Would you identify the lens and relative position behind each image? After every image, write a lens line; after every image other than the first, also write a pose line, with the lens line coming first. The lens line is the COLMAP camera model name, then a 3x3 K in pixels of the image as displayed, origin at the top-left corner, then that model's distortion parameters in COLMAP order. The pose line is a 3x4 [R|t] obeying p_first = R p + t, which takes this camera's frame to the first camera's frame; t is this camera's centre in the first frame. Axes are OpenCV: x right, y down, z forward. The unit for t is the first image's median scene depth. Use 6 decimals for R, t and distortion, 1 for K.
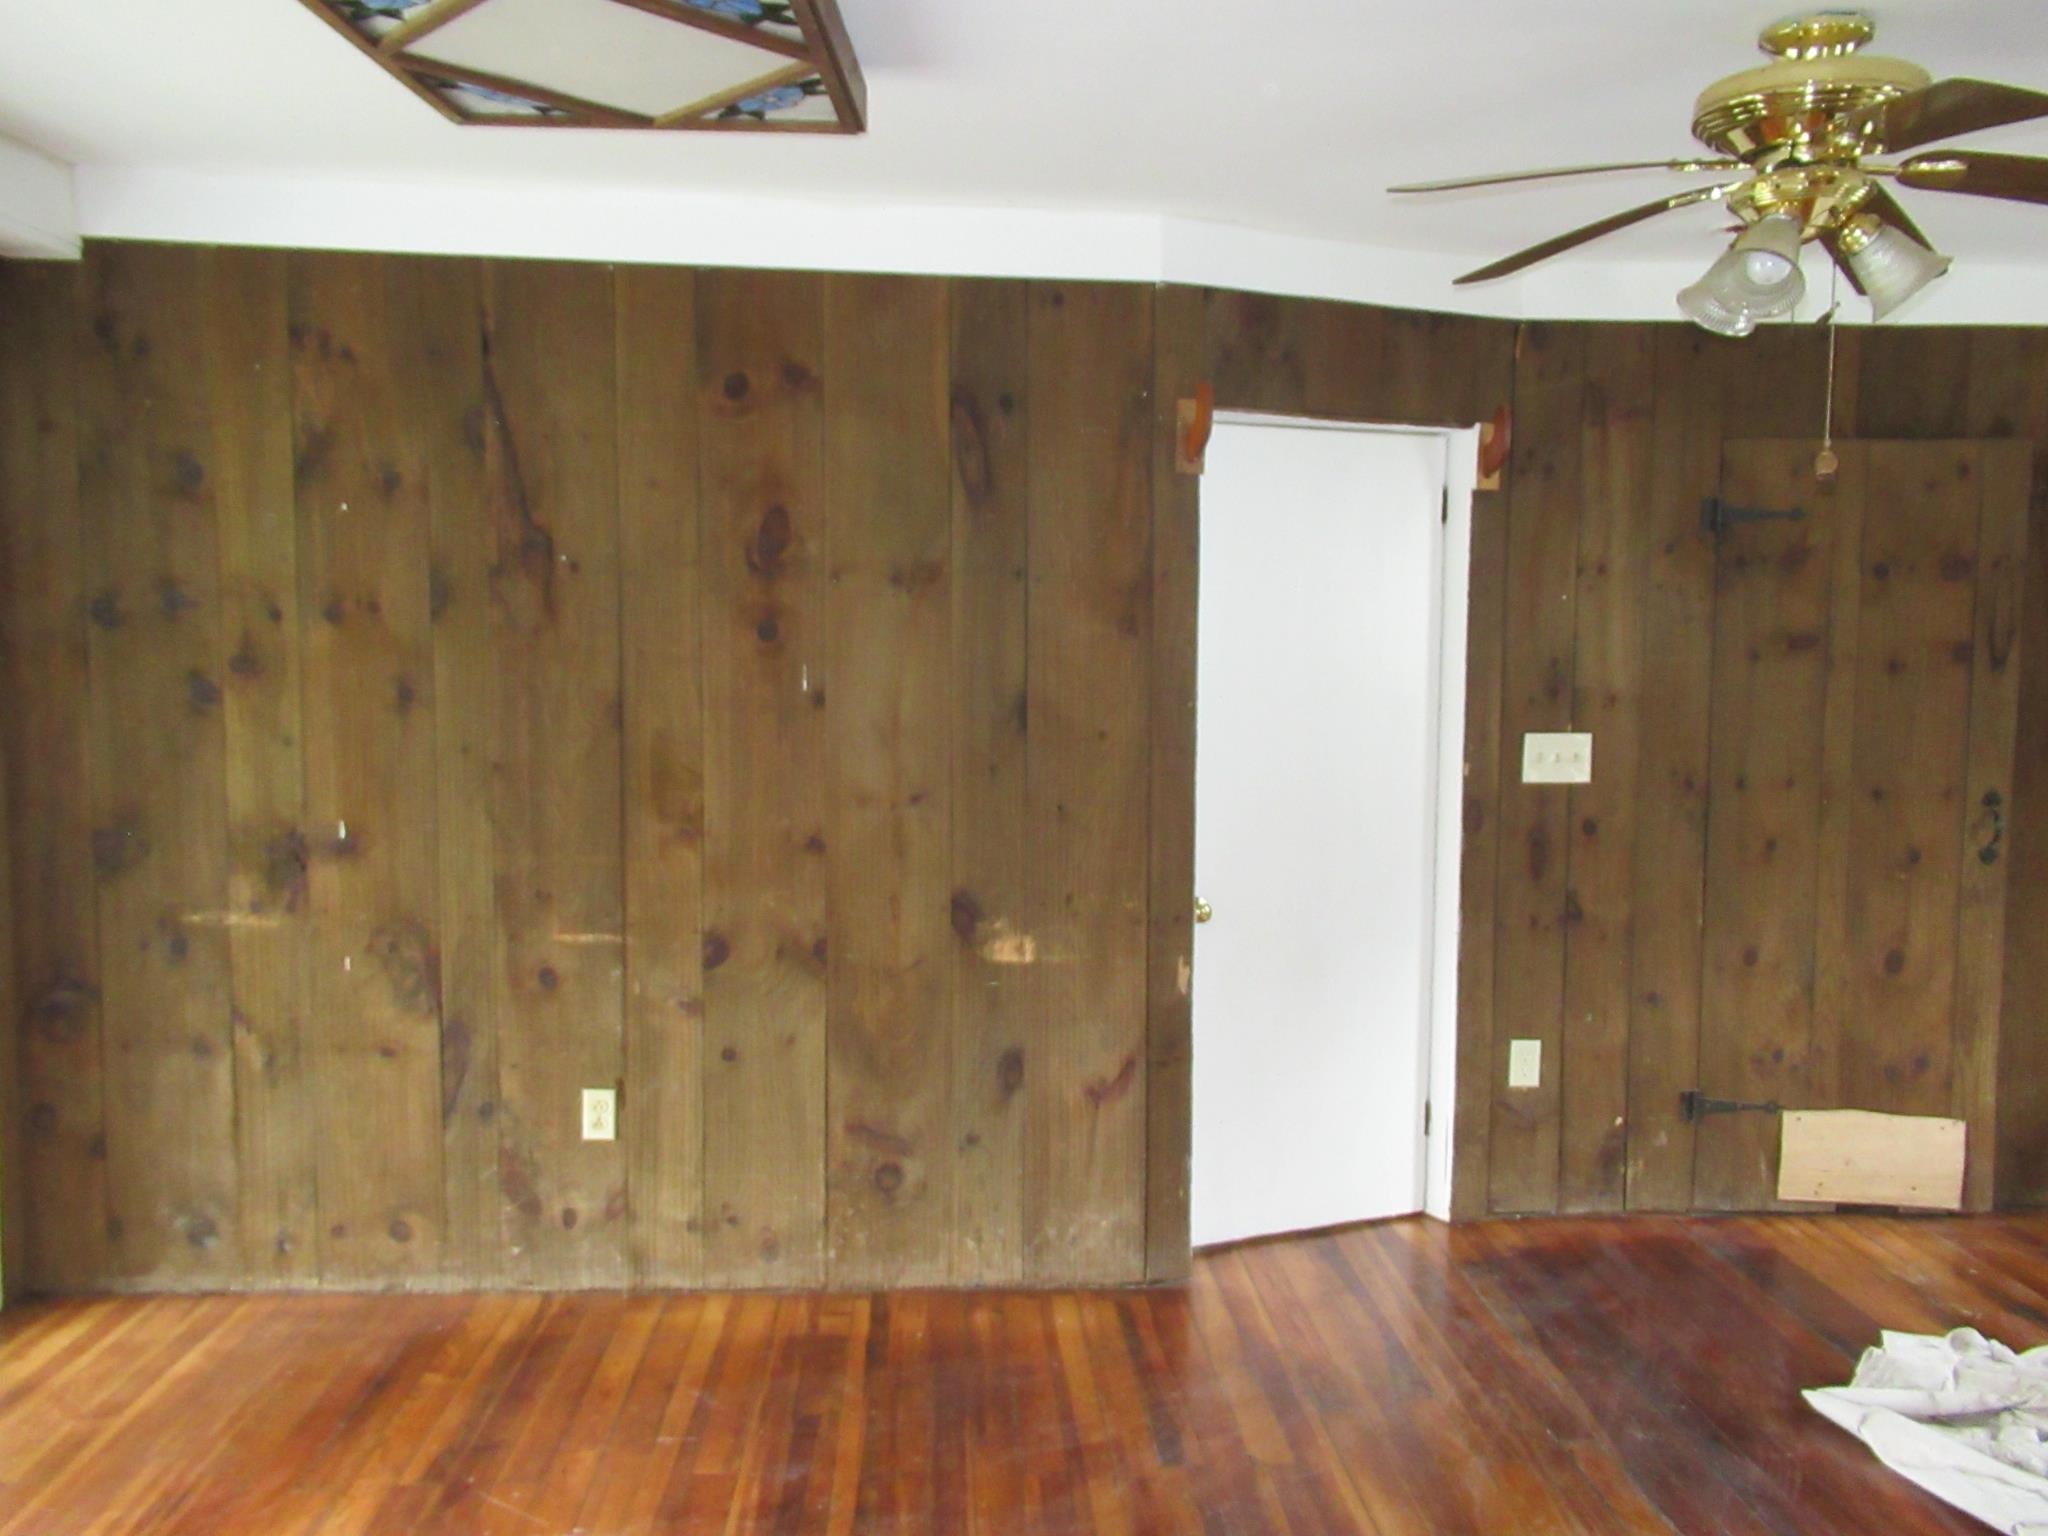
lens RADIAL K [[1579.1, 0, 1024.0], [0, 1579.1, 768.0], [0, 0, 1]] dist [-0.004405, 0.003790]
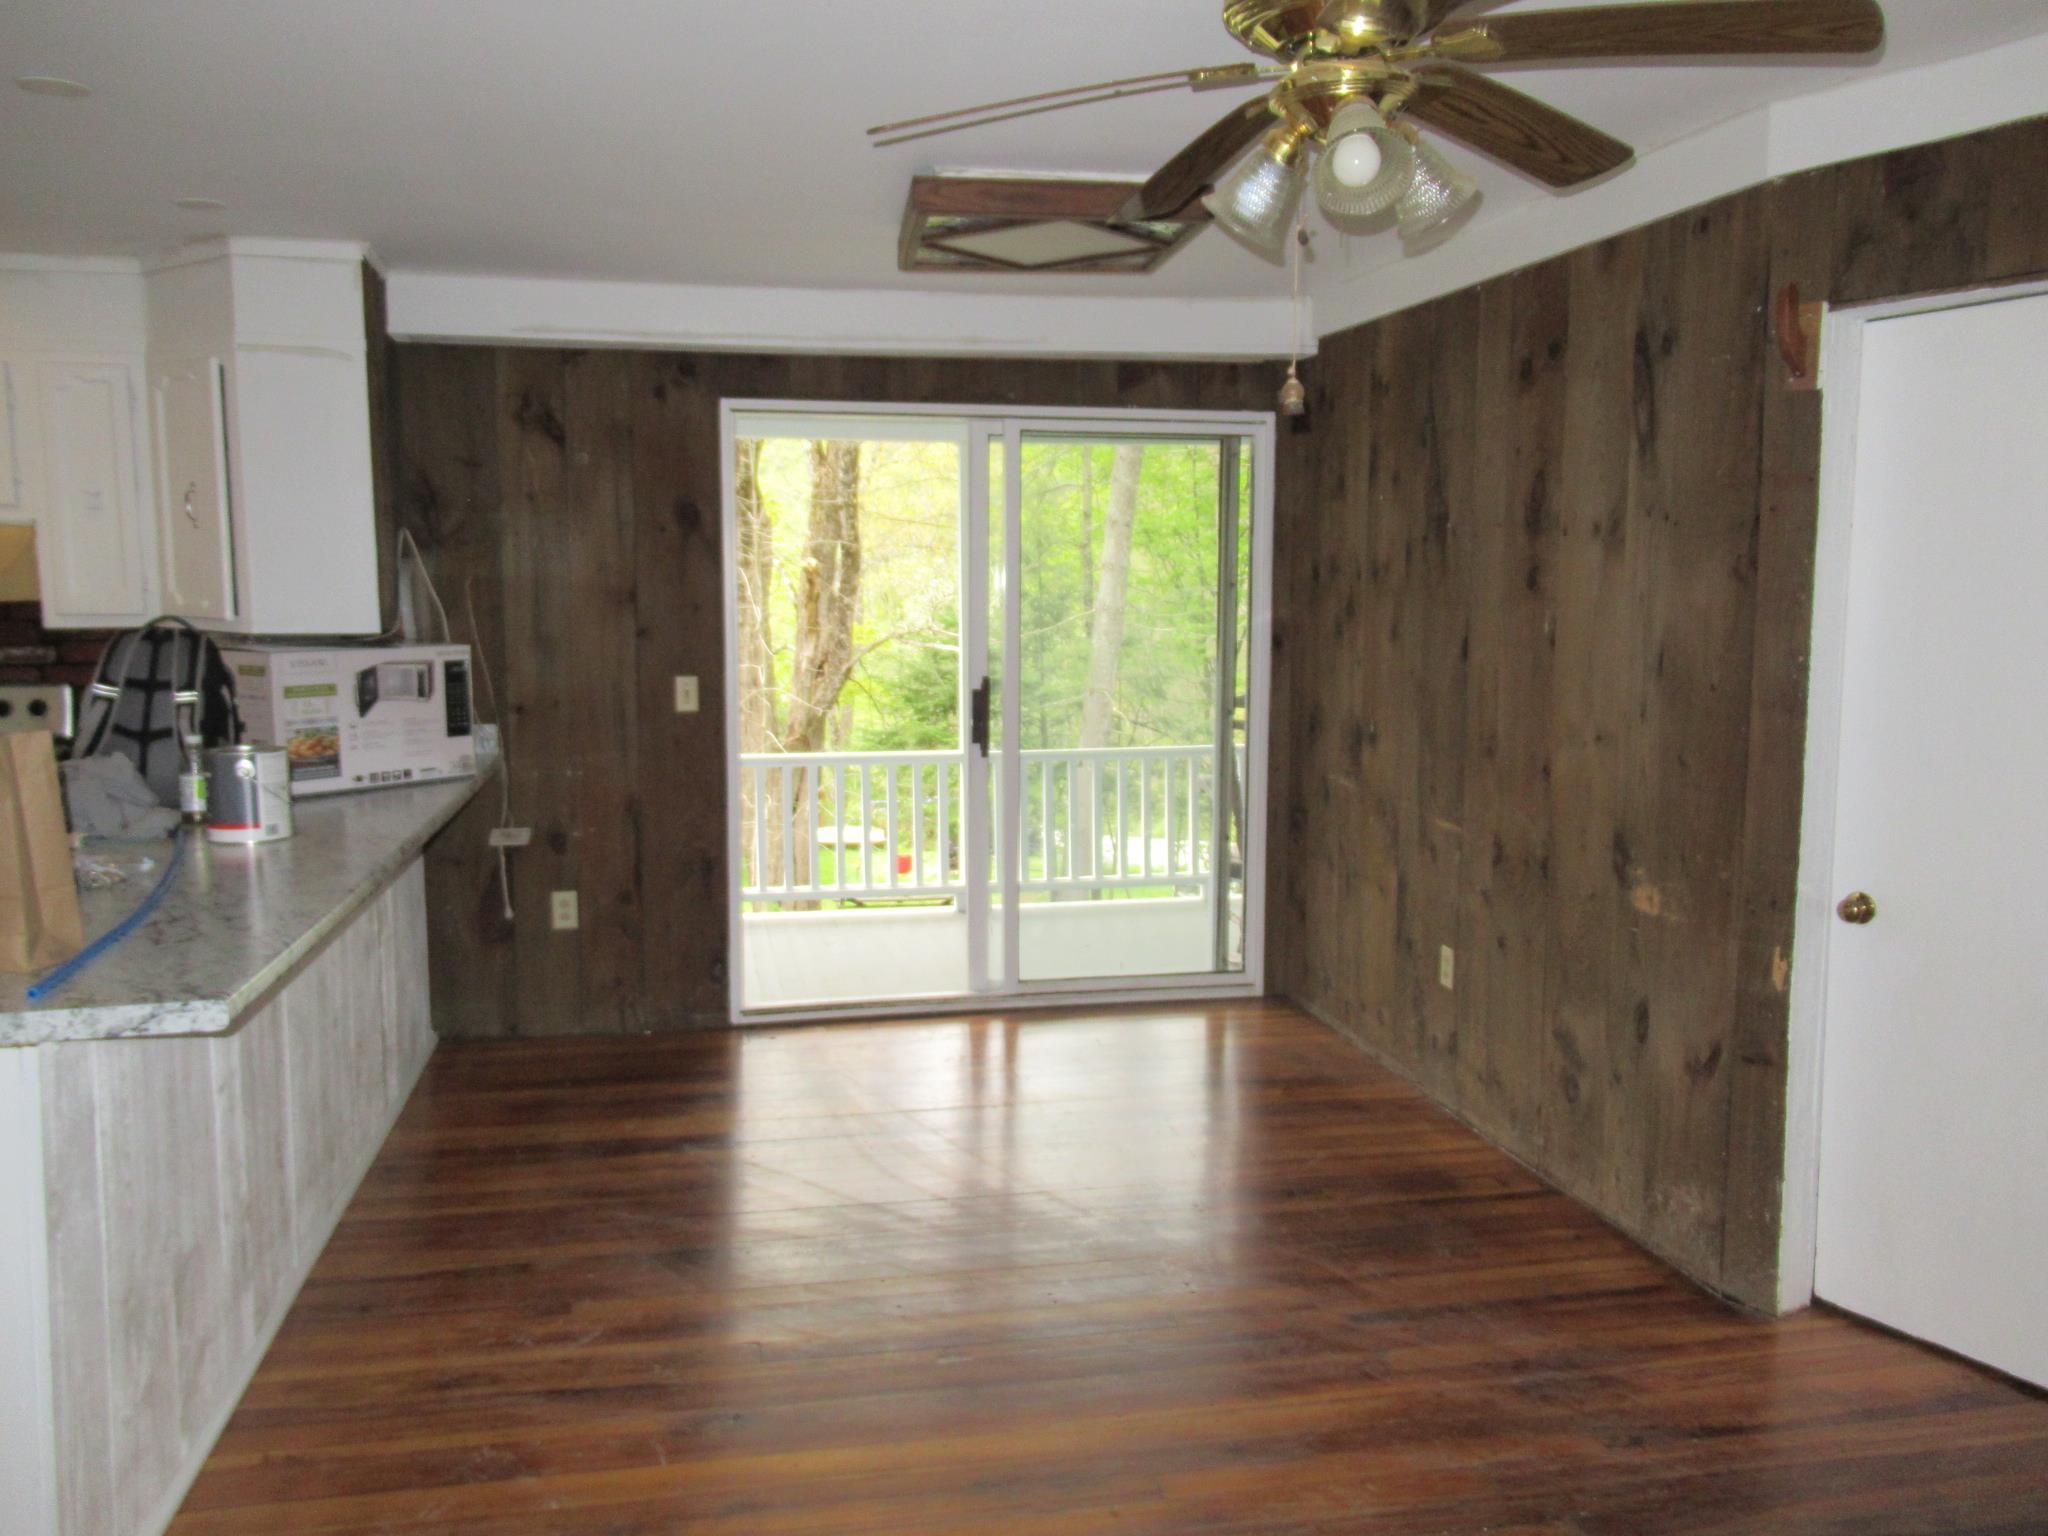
lens RADIAL K [[1579.1, 0, 1024.0], [0, 1579.1, 768.0], [0, 0, 1]] dist [-0.004405, 0.003790]
pose [[0.154270, 0.101651, -0.982786, 0.895158], [-0.075661, 0.992988, 0.090830, -0.027064], [0.985128, 0.060346, 0.160879, 0.449225]]
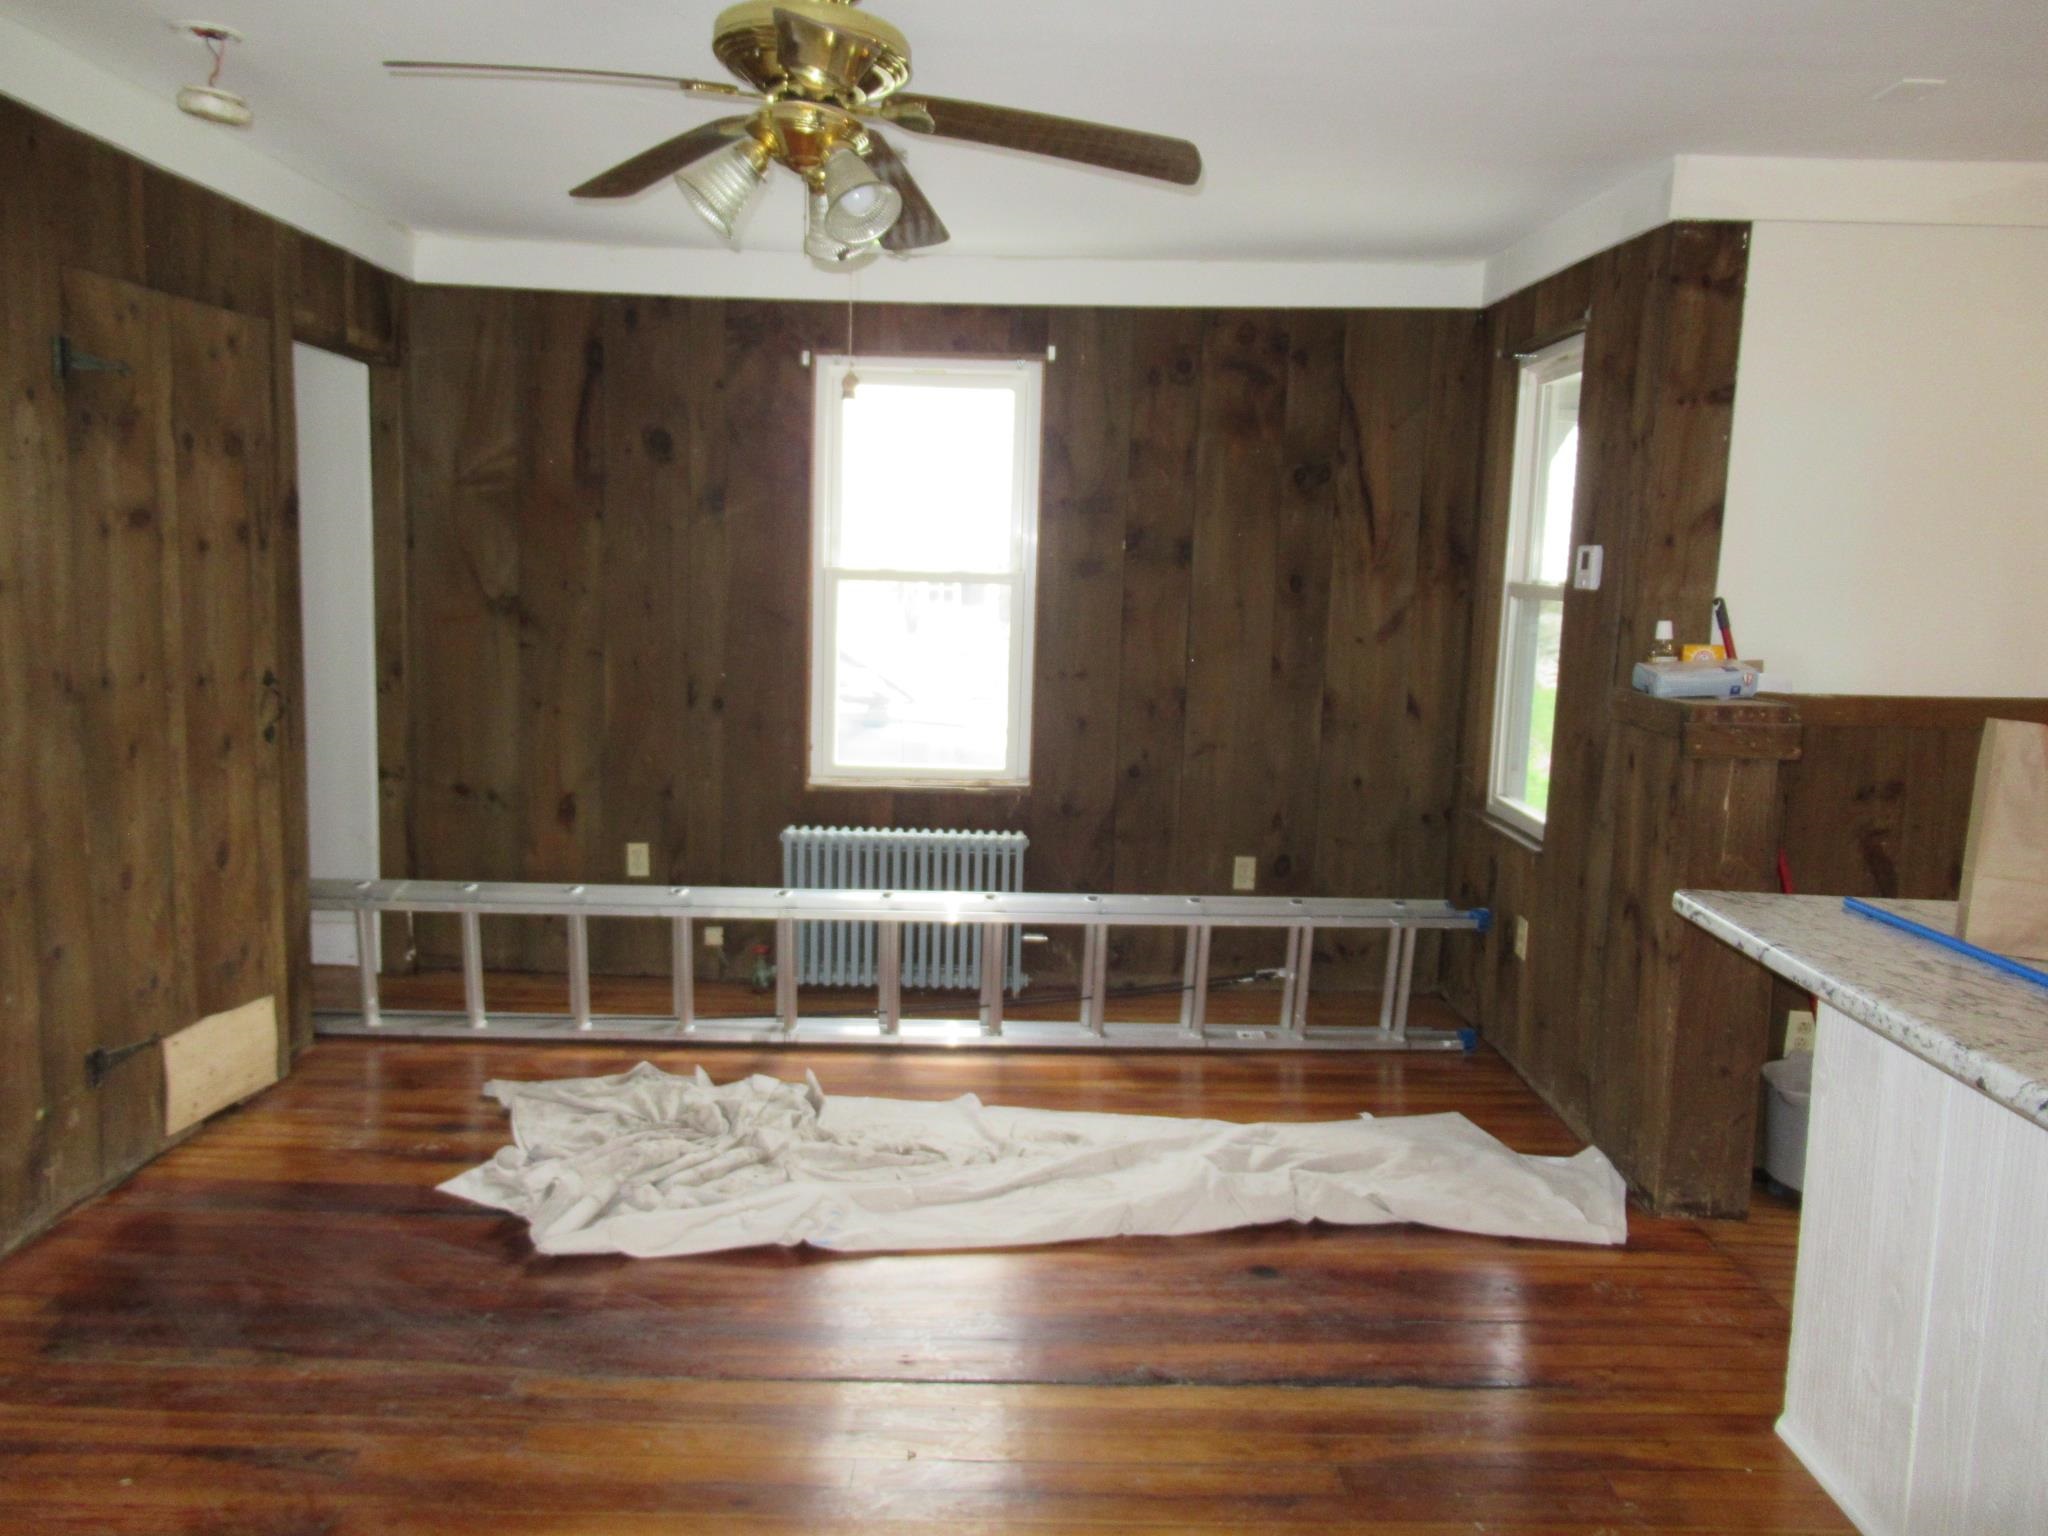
lens RADIAL K [[1579.1, 0, 1024.0], [0, 1579.1, 768.0], [0, 0, 1]] dist [-0.004405, 0.003790]
pose [[0.057656, -0.130539, 0.989765, -0.421012], [0.045428, 0.990731, 0.128020, -0.035117], [-0.997302, 0.037582, 0.063051, 0.514336]]
